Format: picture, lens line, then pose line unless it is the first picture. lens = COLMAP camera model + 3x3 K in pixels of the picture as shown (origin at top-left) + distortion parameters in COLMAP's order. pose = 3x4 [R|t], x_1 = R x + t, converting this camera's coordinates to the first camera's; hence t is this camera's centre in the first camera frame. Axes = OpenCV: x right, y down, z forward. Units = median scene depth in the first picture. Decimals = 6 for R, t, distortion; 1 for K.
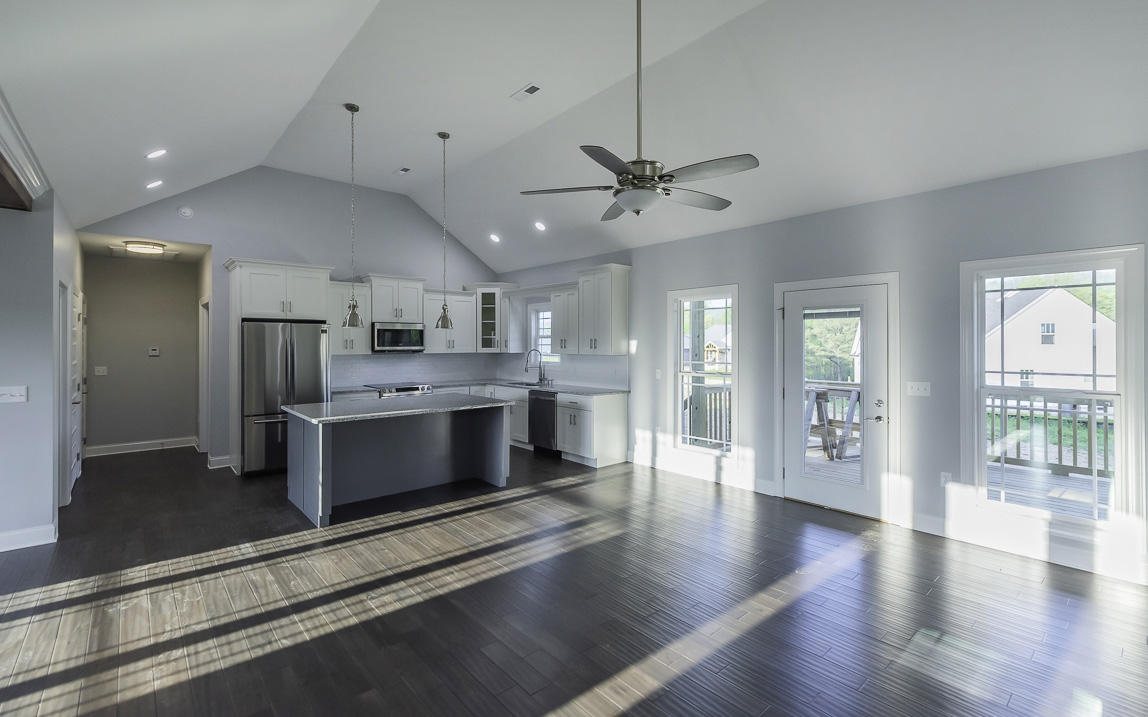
lens RADIAL K [[507.5, 0, 585.0], [0, 507.5, 340.6], [0, 0, 1]] dist [0.002662, -0.000157]
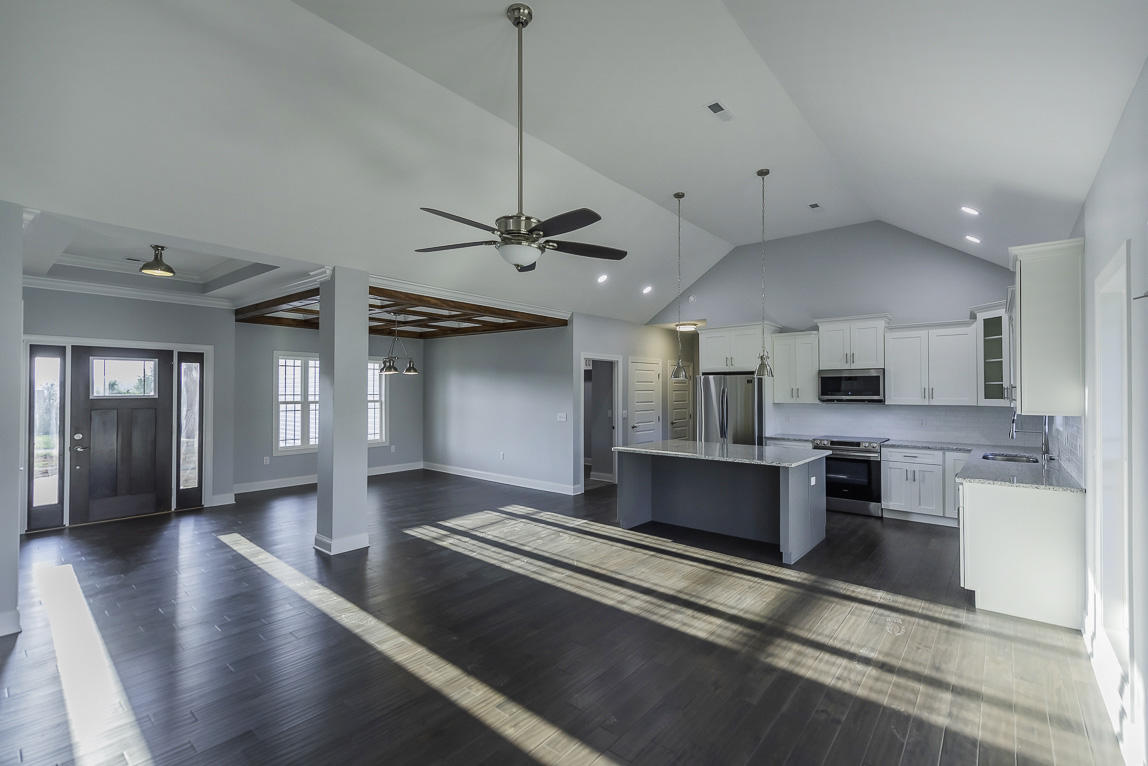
lens RADIAL K [[511.0, 0, 571.0], [0, 511.0, 378.5], [0, 0, 1]] dist [0.018758, -0.000343]
pose [[0.133567, -0.024764, -0.990730, 0.624565], [0.005088, 0.999692, -0.024302, 0.001315], [0.991027, -0.001795, 0.133652, 0.522724]]
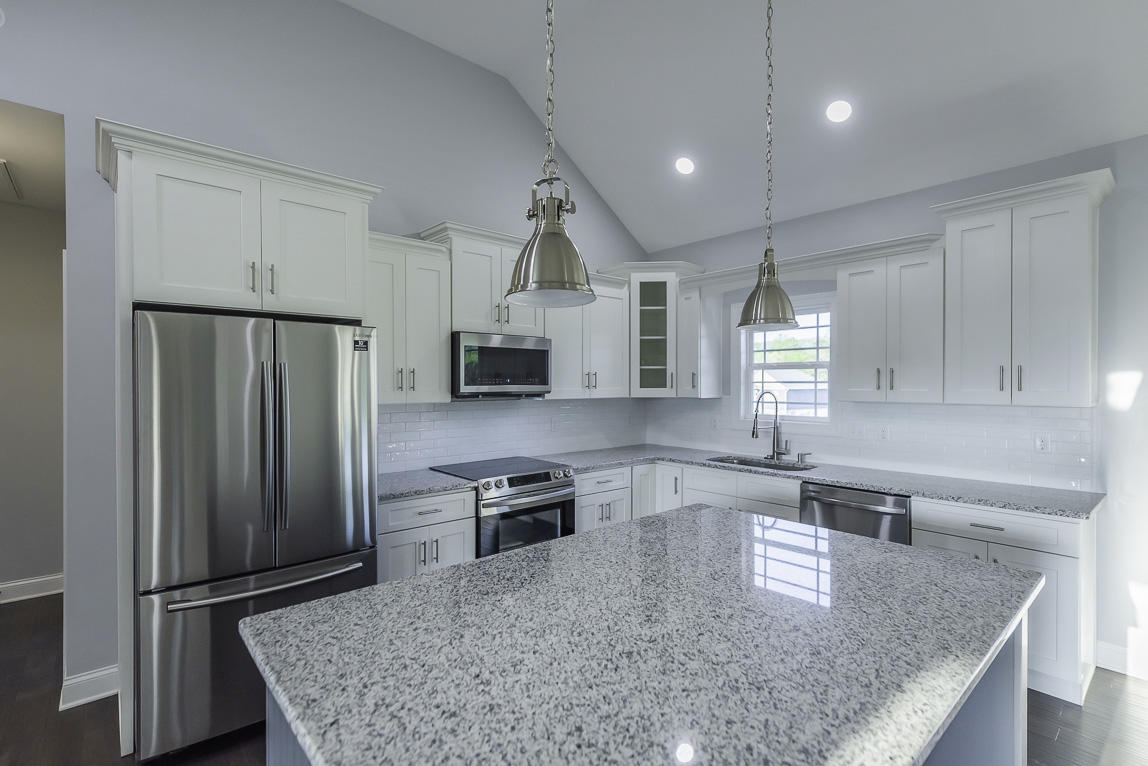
lens RADIAL K [[538.3, 0, 578.6], [0, 538.3, 384.7], [0, 0, 1]] dist [0.002581, -0.000707]
pose [[0.999993, 0.000616, -0.003601, -0.394820], [-0.000586, 0.999965, 0.008338, 0.009292], [0.003606, -0.008336, 0.999959, 0.673764]]
